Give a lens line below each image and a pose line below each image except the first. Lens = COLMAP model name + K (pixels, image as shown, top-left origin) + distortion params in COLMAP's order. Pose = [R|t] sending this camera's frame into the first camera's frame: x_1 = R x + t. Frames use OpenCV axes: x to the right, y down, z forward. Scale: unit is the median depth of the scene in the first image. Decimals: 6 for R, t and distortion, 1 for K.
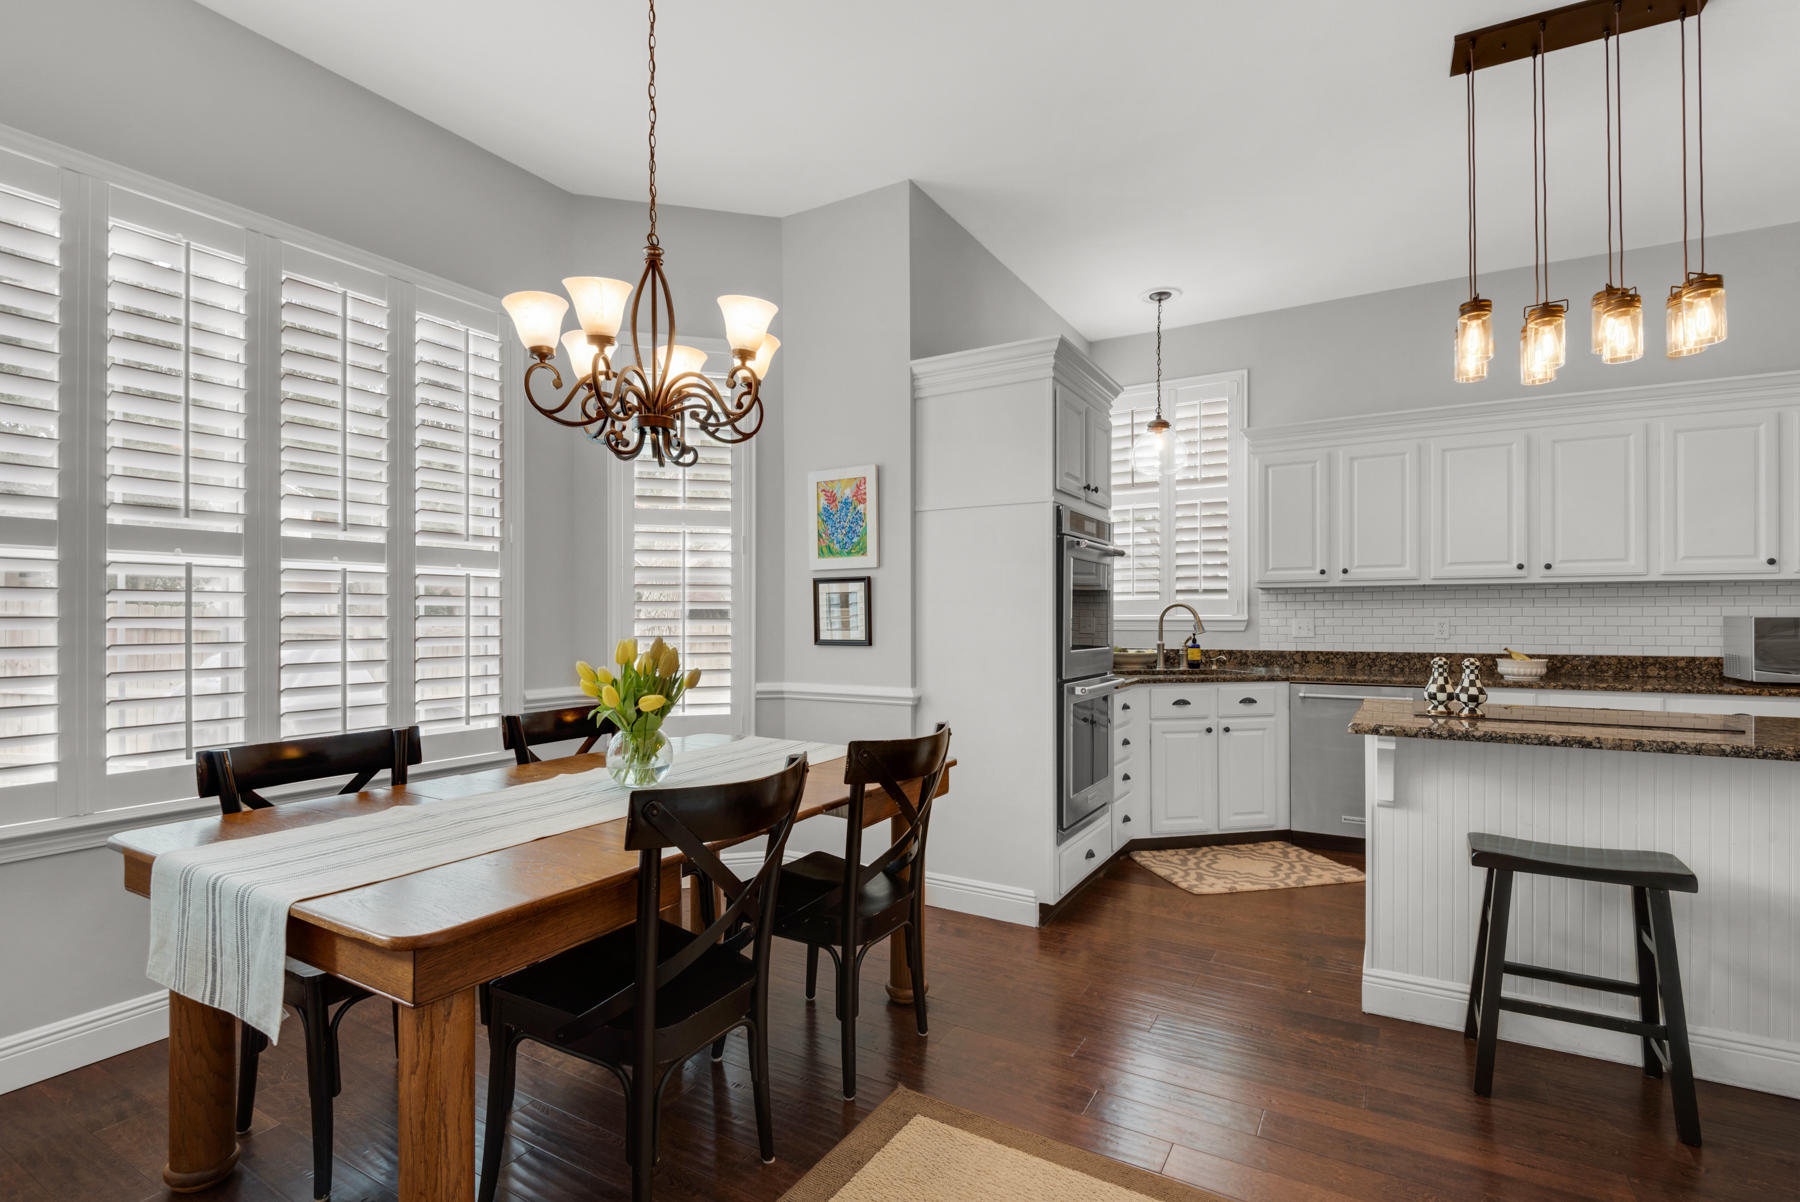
lens RADIAL K [[849.7, 0, 889.6], [0, 849.7, 611.7], [0, 0, 1]] dist [0.012441, -0.006438]
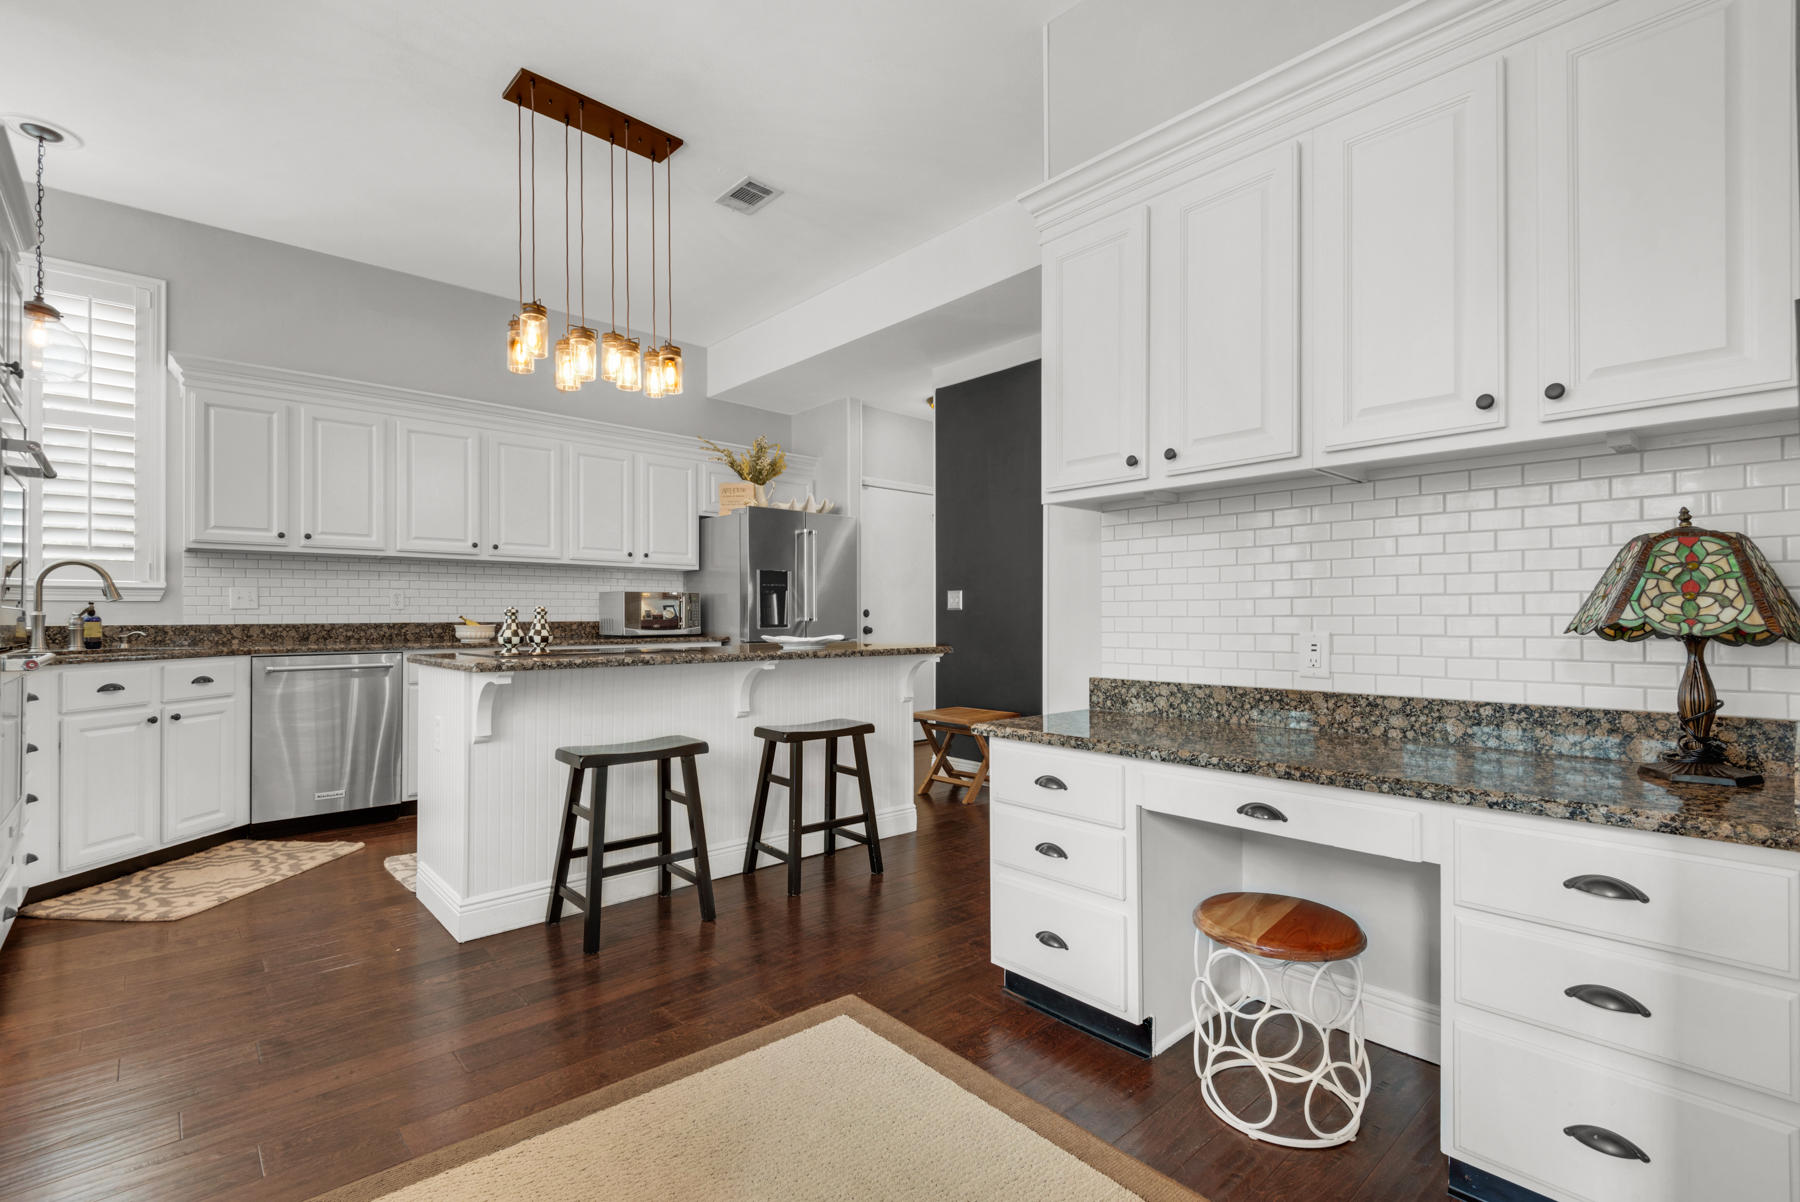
lens RADIAL K [[819.0, 0, 910.8], [0, 819.0, 613.3], [0, 0, 1]] dist [0.002570, -0.001602]
pose [[0.279233, 0.007578, 0.960194, -0.170631], [-0.005685, 0.999964, -0.006238, 0.044954], [-0.960207, -0.003717, 0.279266, 0.125126]]
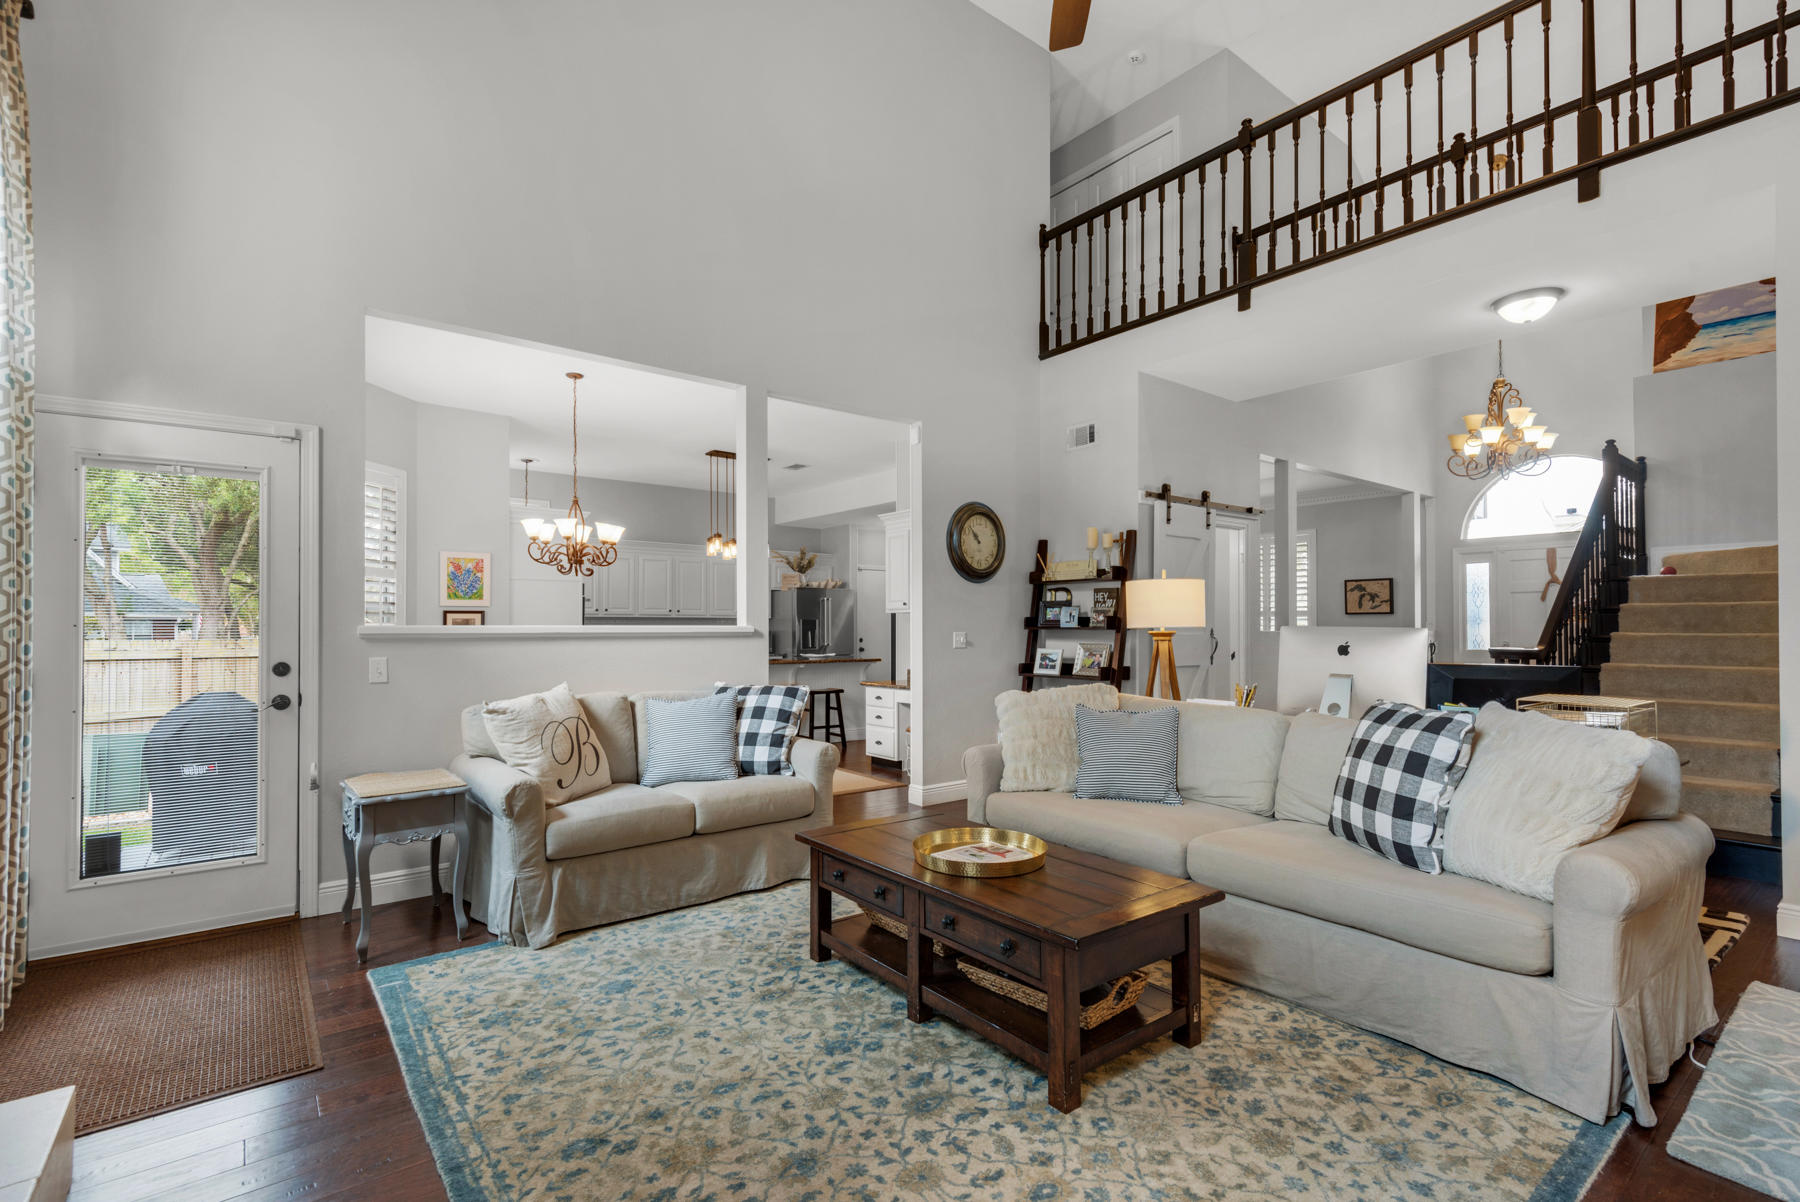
lens RADIAL K [[819.0, 0, 912.3], [0, 819.0, 618.6], [0, 0, 1]] dist [0.002570, -0.001602]
pose [[0.339578, 0.013142, 0.940486, -1.348842], [-0.006223, 0.999912, -0.011726, -0.007627], [-0.940557, -0.001871, 0.339630, -0.511608]]
